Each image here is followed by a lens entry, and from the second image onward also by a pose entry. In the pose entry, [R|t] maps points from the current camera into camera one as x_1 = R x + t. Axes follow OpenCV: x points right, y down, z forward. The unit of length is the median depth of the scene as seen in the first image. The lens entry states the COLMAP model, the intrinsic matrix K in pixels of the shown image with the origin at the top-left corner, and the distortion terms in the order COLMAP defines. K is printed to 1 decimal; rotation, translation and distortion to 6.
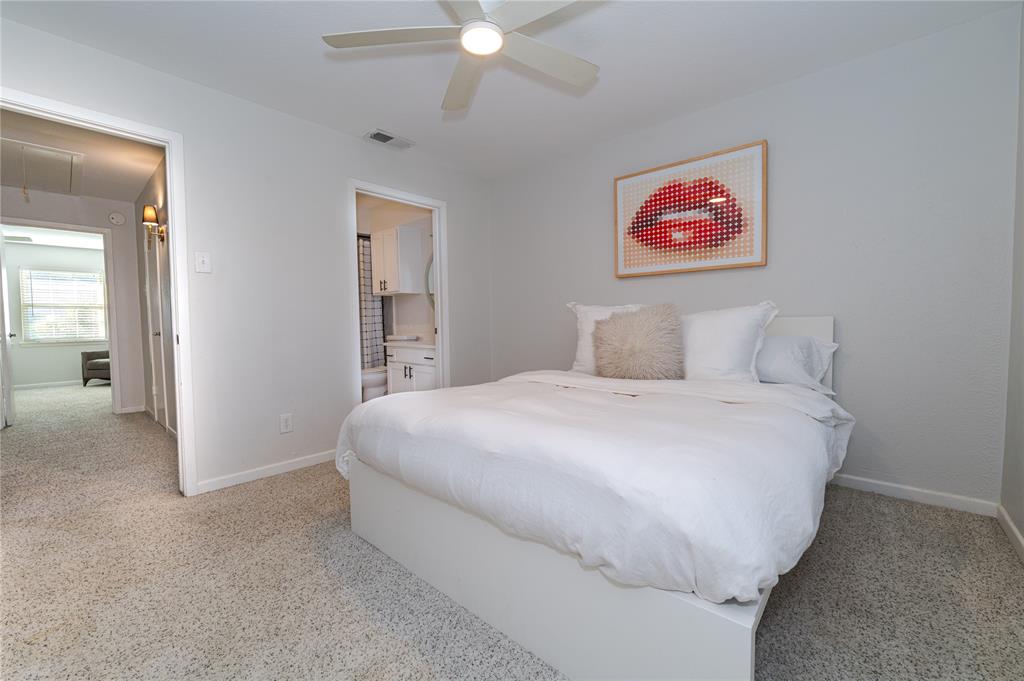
lens RADIAL K [[414.0, 0, 510.3], [0, 414.0, 342.7], [0, 0, 1]] dist [-0.012246, 0.000070]
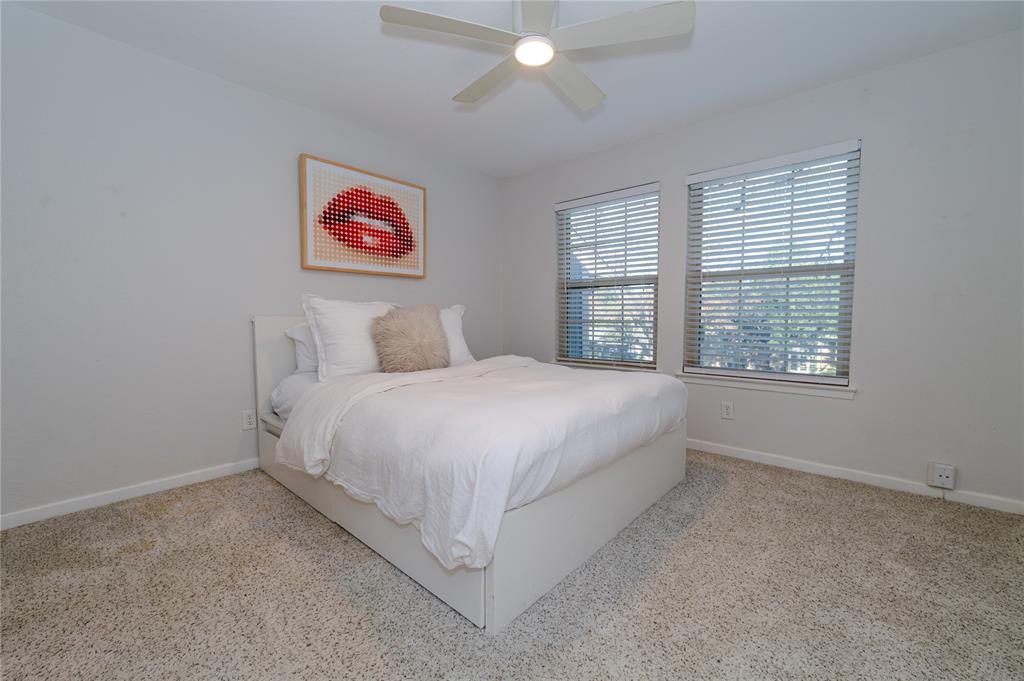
lens RADIAL K [[414.0, 0, 510.6], [0, 414.0, 336.9], [0, 0, 1]] dist [-0.012246, 0.000070]
pose [[0.014767, -0.033212, 0.999339, -0.675974], [0.046792, 0.998376, 0.032489, -0.022727], [-0.998795, 0.046282, 0.016297, 0.621704]]
